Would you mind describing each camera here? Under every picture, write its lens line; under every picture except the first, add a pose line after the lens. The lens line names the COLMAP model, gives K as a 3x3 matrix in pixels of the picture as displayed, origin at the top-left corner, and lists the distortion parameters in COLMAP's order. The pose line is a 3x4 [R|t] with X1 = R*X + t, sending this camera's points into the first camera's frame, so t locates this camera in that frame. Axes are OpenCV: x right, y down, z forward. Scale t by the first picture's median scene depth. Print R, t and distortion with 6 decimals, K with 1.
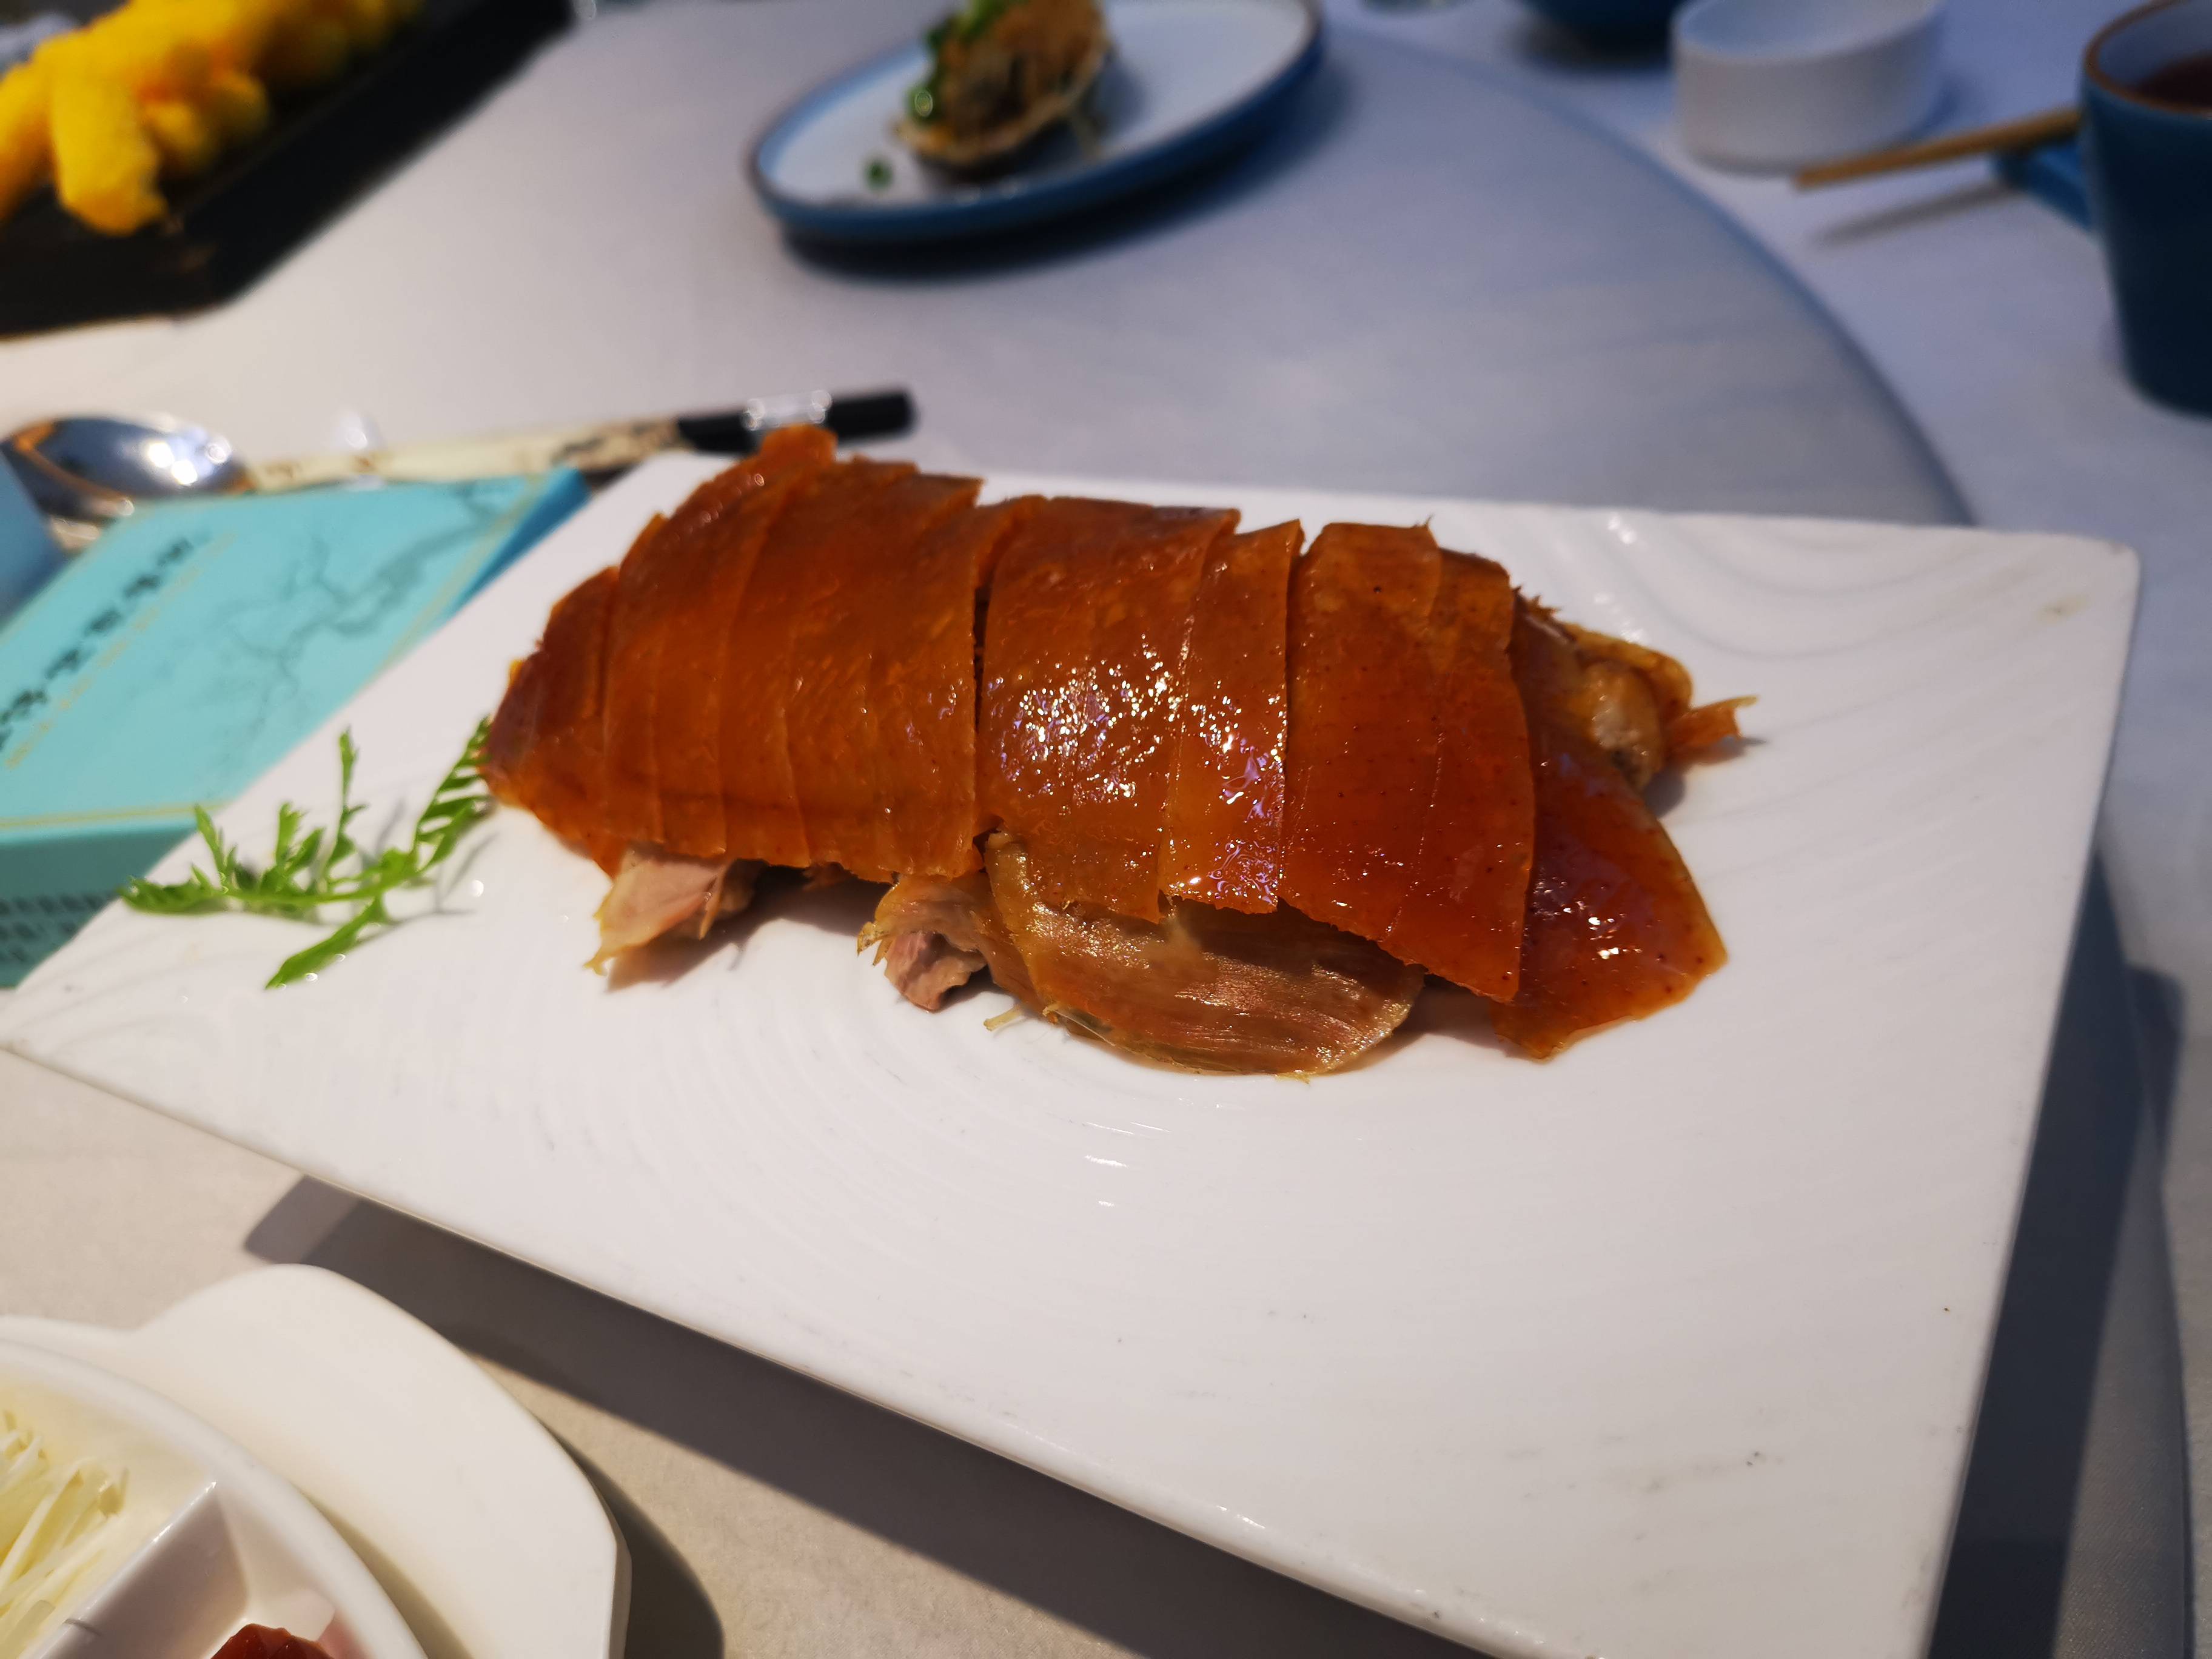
lens RADIAL K [[1732.9, 0, 1093.8], [0, 1732.9, 827.9], [0, 0, 1]] dist [0.006033, -0.003136]
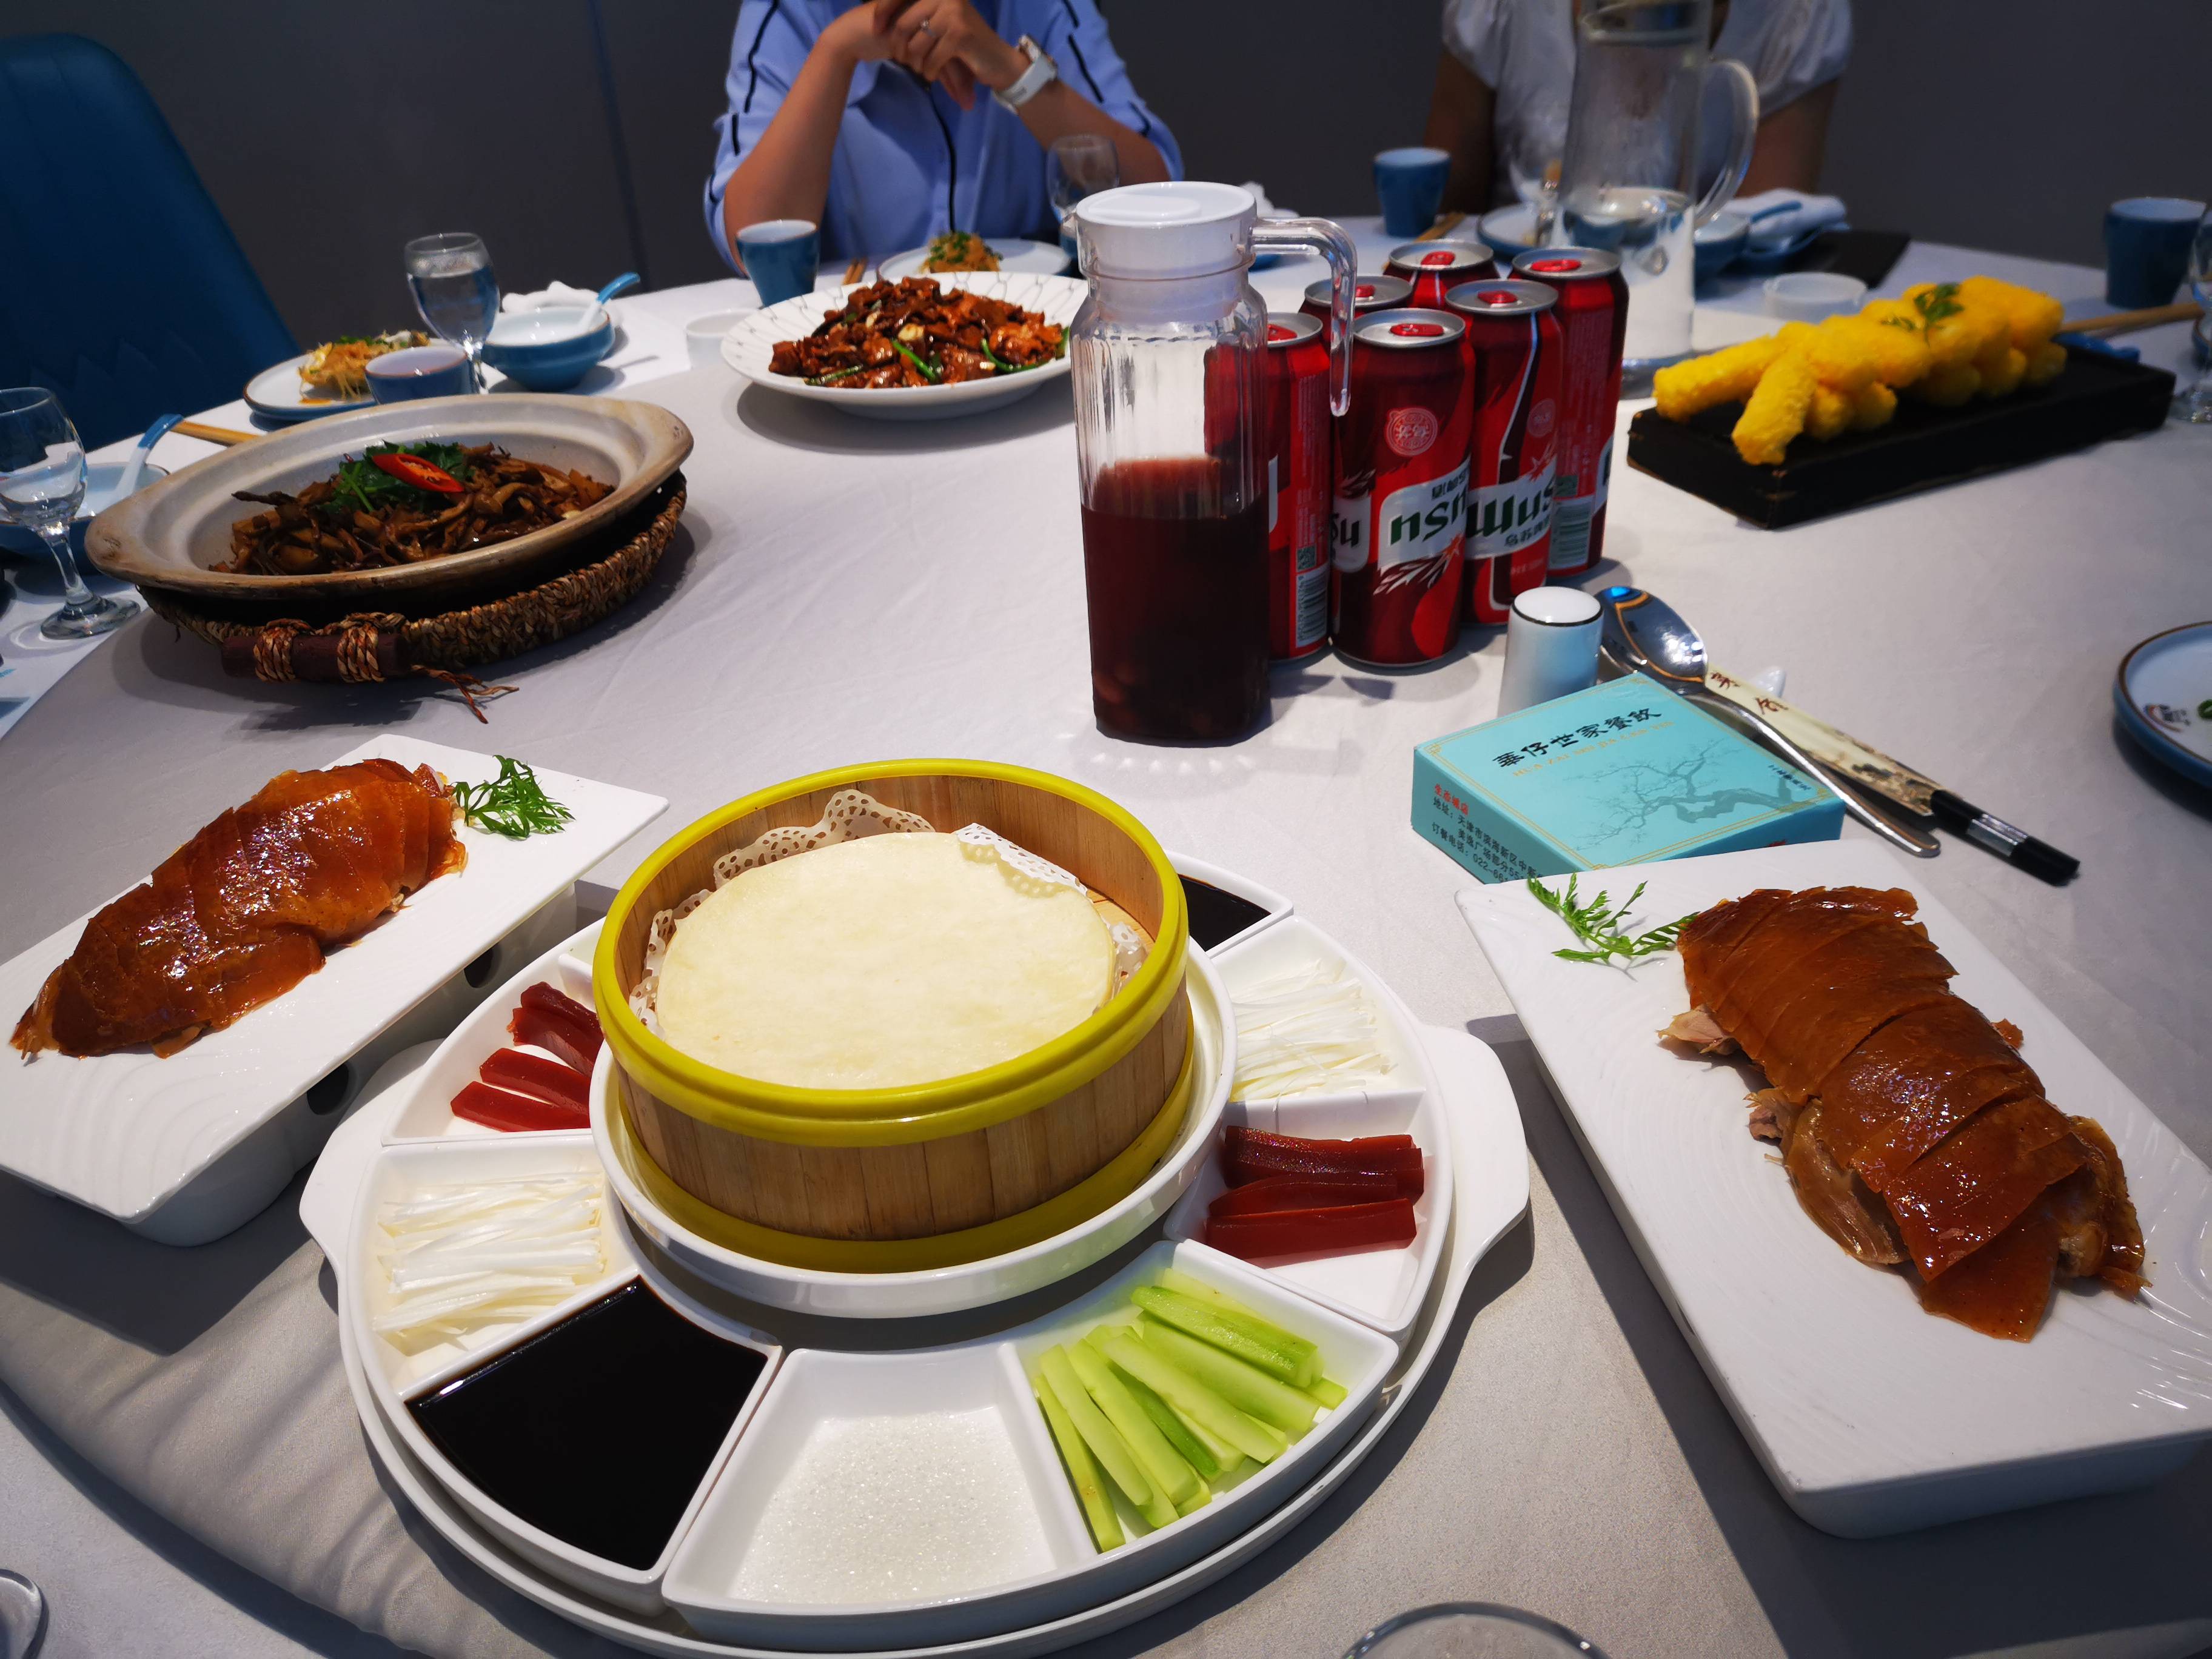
lens RADIAL K [[1732.9, 0, 1095.7], [0, 1732.9, 821.4], [0, 0, 1]] dist [0.006033, -0.003136]
pose [[0.591347, 0.578155, -0.562179, 0.404691], [-0.575990, 0.790729, 0.207324, -0.187115], [0.564397, 0.201209, 0.800607, -1.338243]]
